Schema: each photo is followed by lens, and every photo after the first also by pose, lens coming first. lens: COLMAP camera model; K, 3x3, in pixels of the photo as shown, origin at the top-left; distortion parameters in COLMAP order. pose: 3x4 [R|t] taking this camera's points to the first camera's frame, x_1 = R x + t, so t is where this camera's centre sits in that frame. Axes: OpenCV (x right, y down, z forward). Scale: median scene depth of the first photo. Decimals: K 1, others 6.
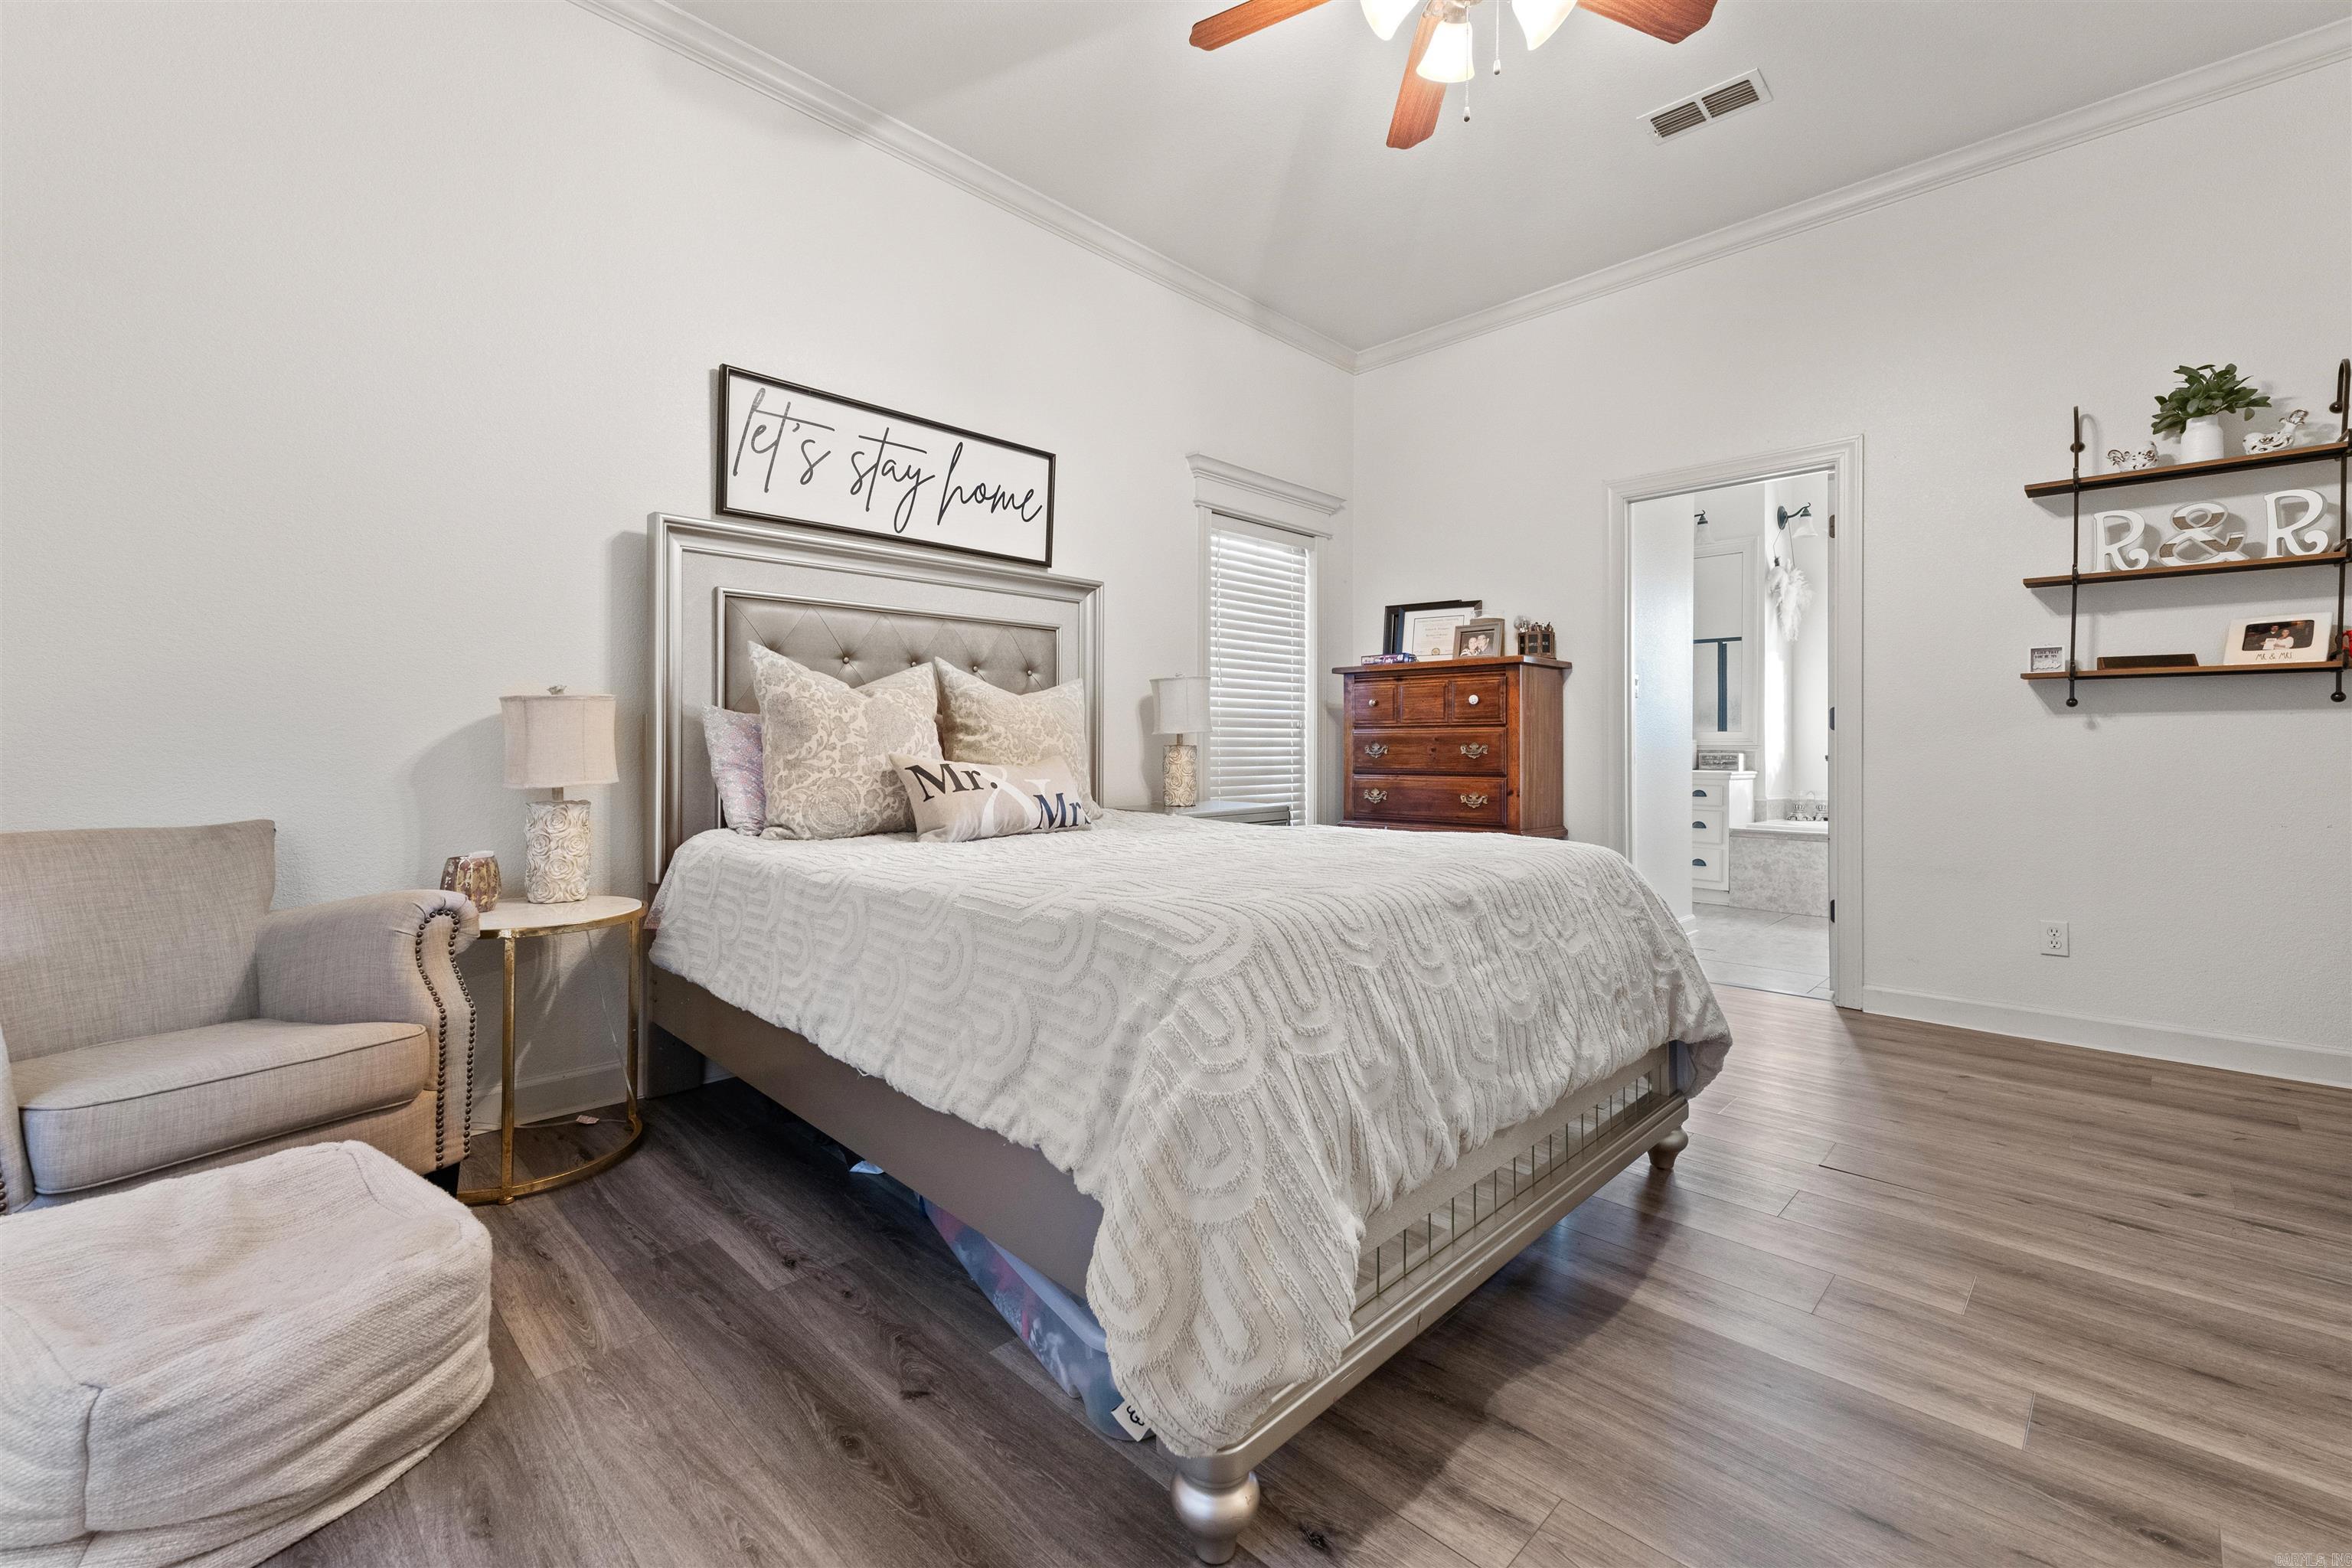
lens RADIAL K [[964.7, 0, 1164.6], [0, 964.7, 748.2], [0, 0, 1]] dist [0.010196, -0.003922]
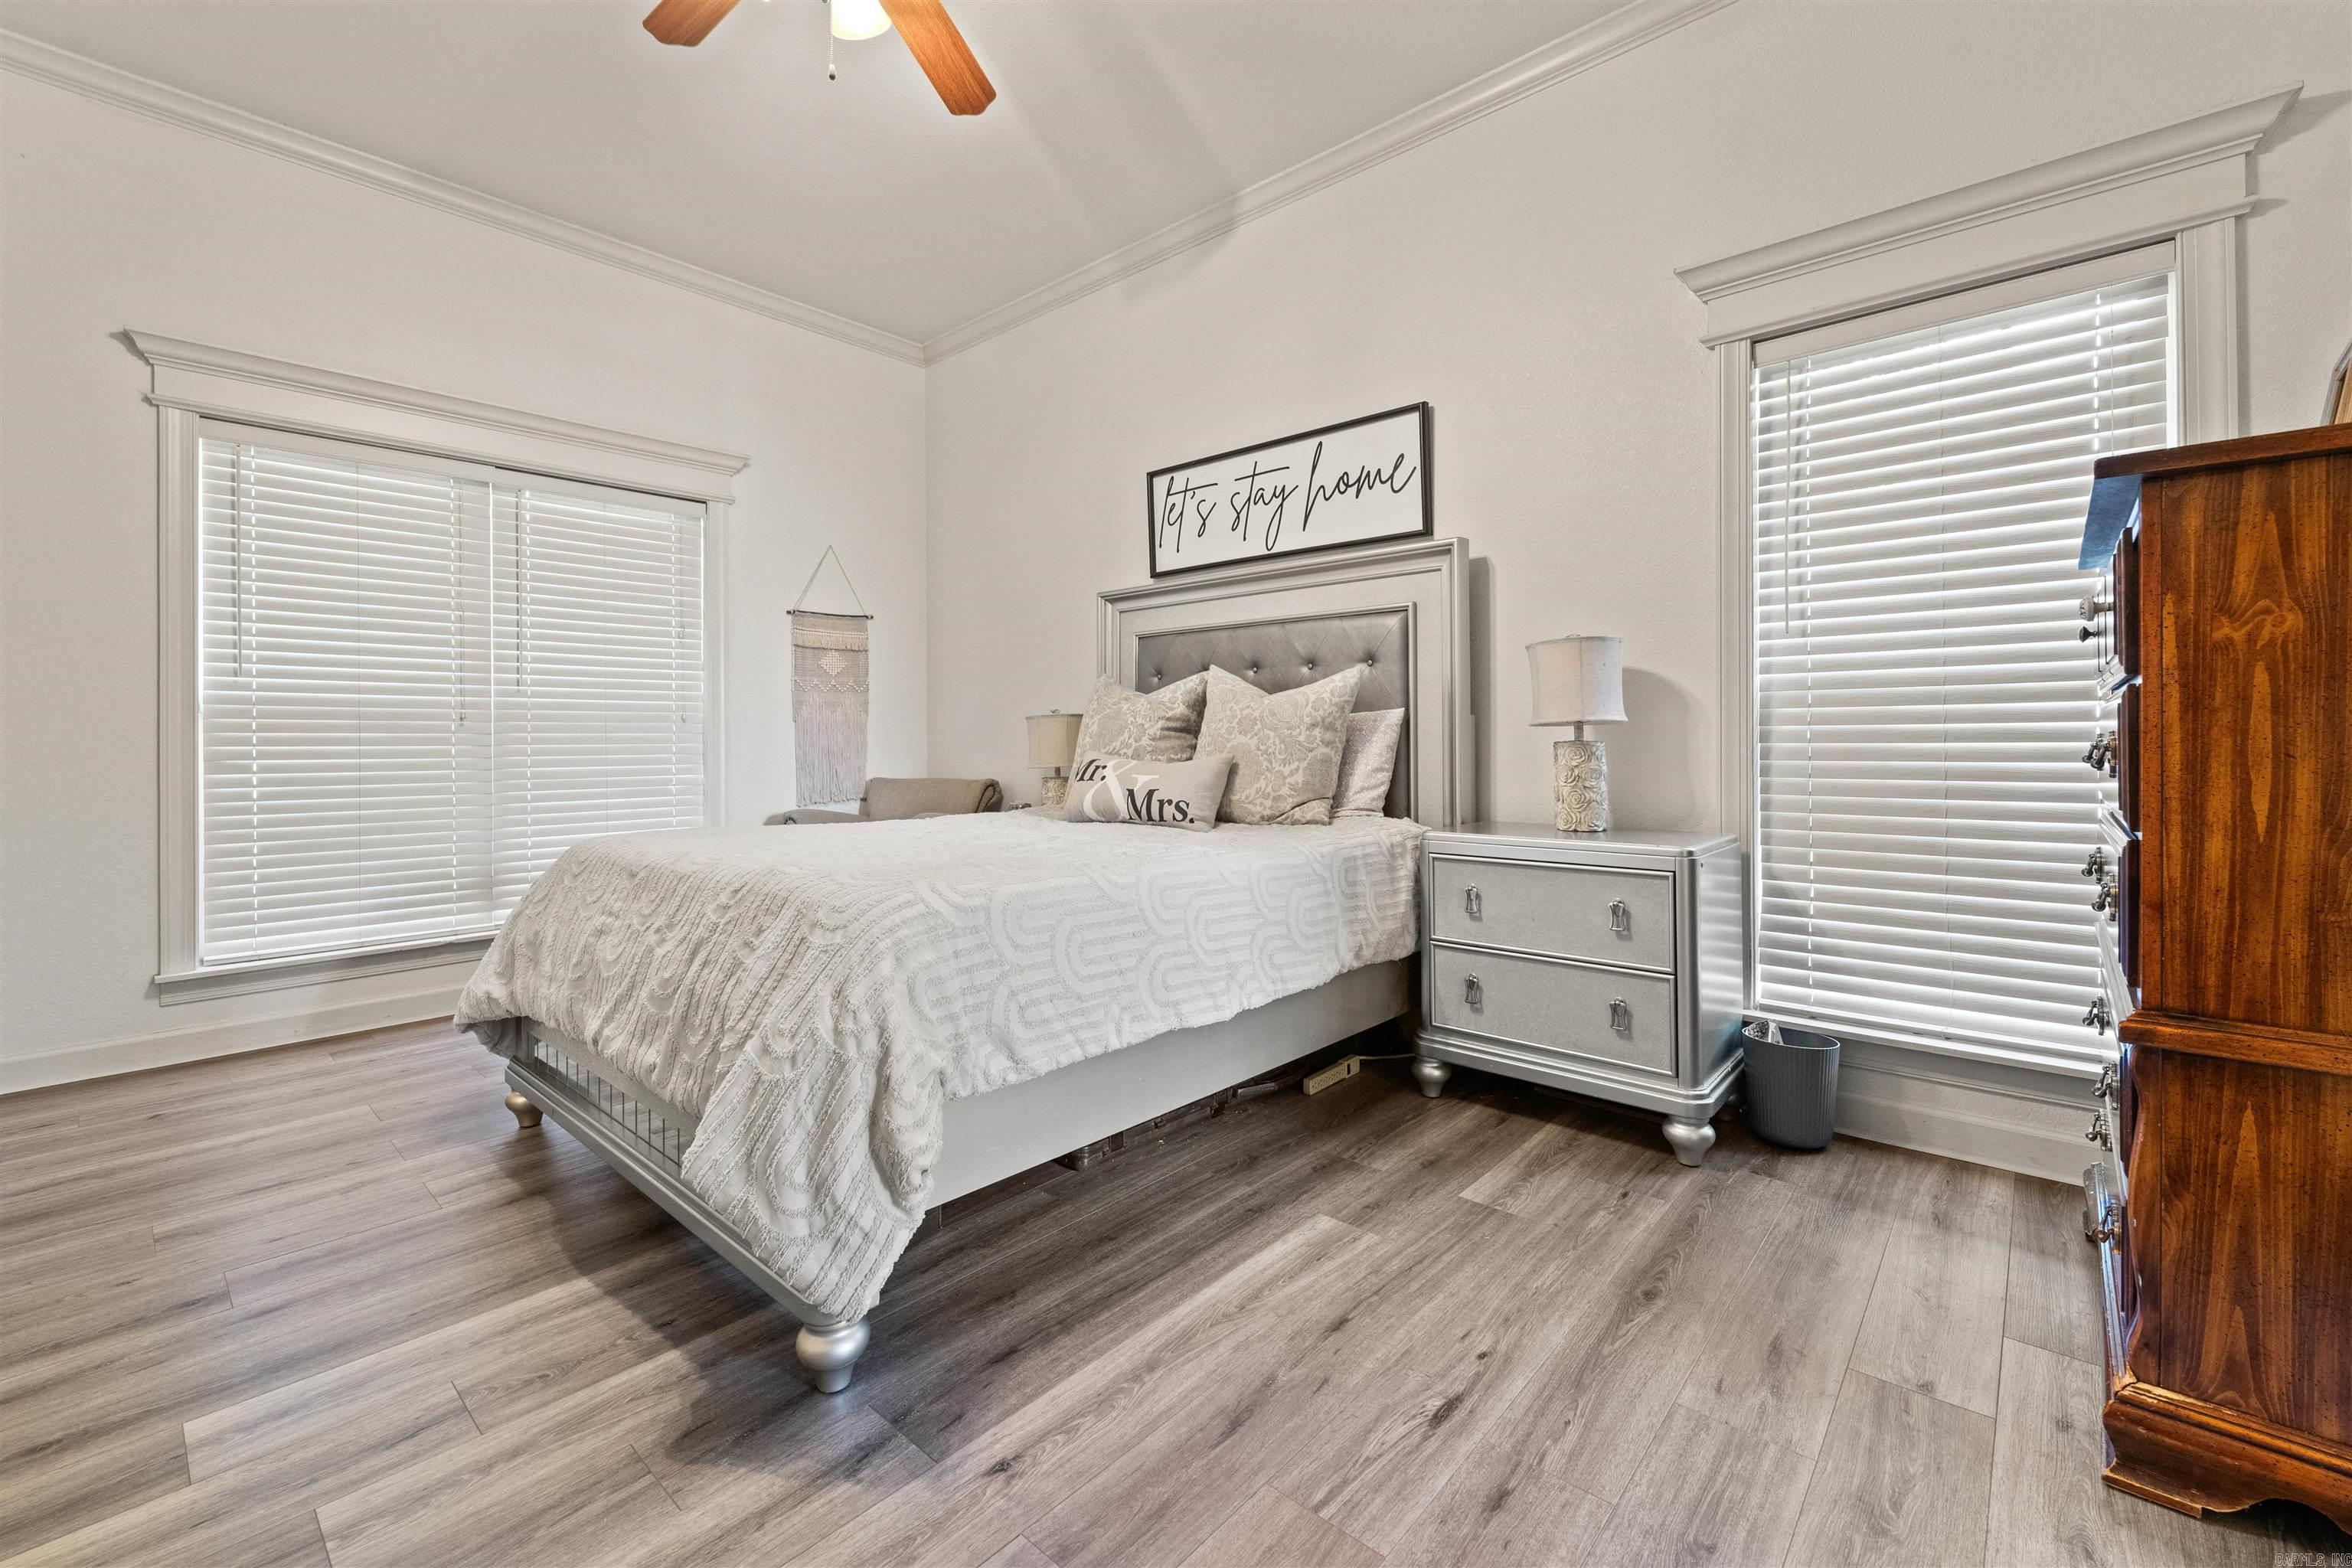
lens RADIAL K [[970.3, 0, 1182.4], [0, 970.3, 737.5], [0, 0, 1]] dist [-0.000156, -0.000311]
pose [[0.067006, -0.005119, -0.997739, 0.885252], [0.002302, 0.999985, -0.004976, -0.004330], [0.997750, -0.001963, 0.067017, 0.887120]]
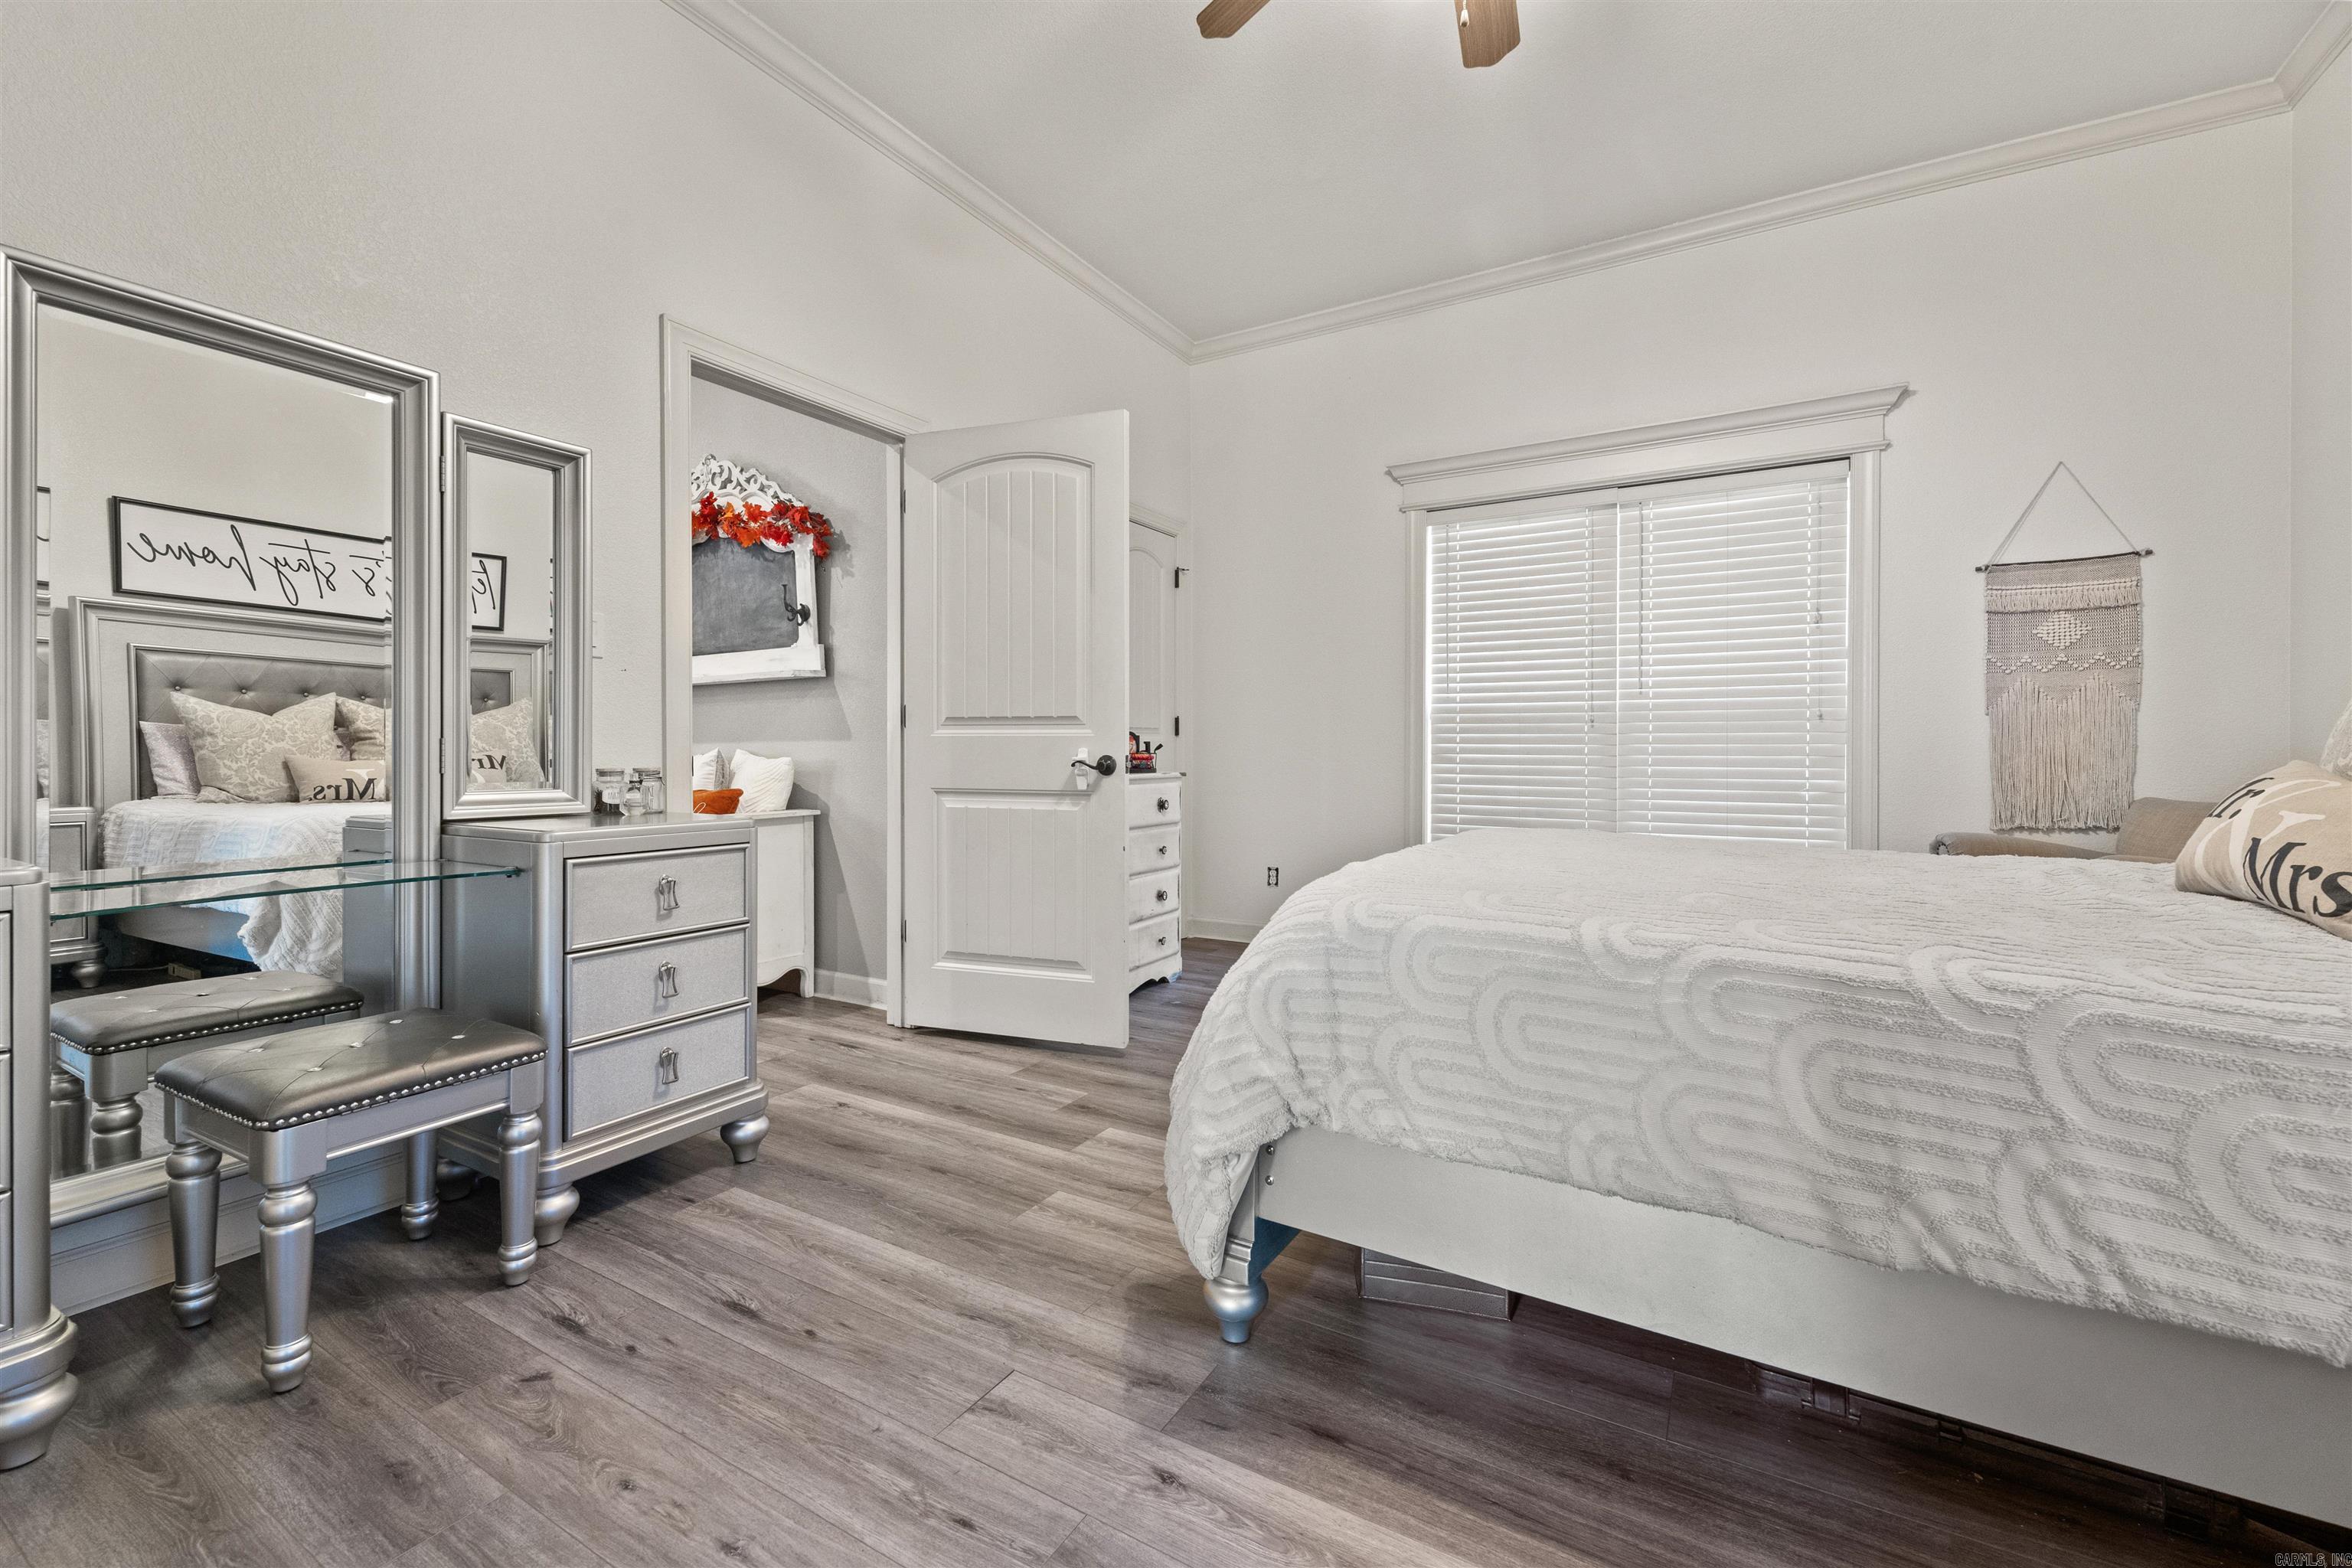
lens RADIAL K [[988.9, 0, 1156.7], [0, 988.9, 744.7], [0, 0, 1]] dist [0.000172, -0.000147]
pose [[-0.969726, -0.001970, -0.244186, 0.555835], [-0.002723, 0.999993, 0.002748, -0.004195], [0.244179, 0.003330, -0.969725, 1.255509]]
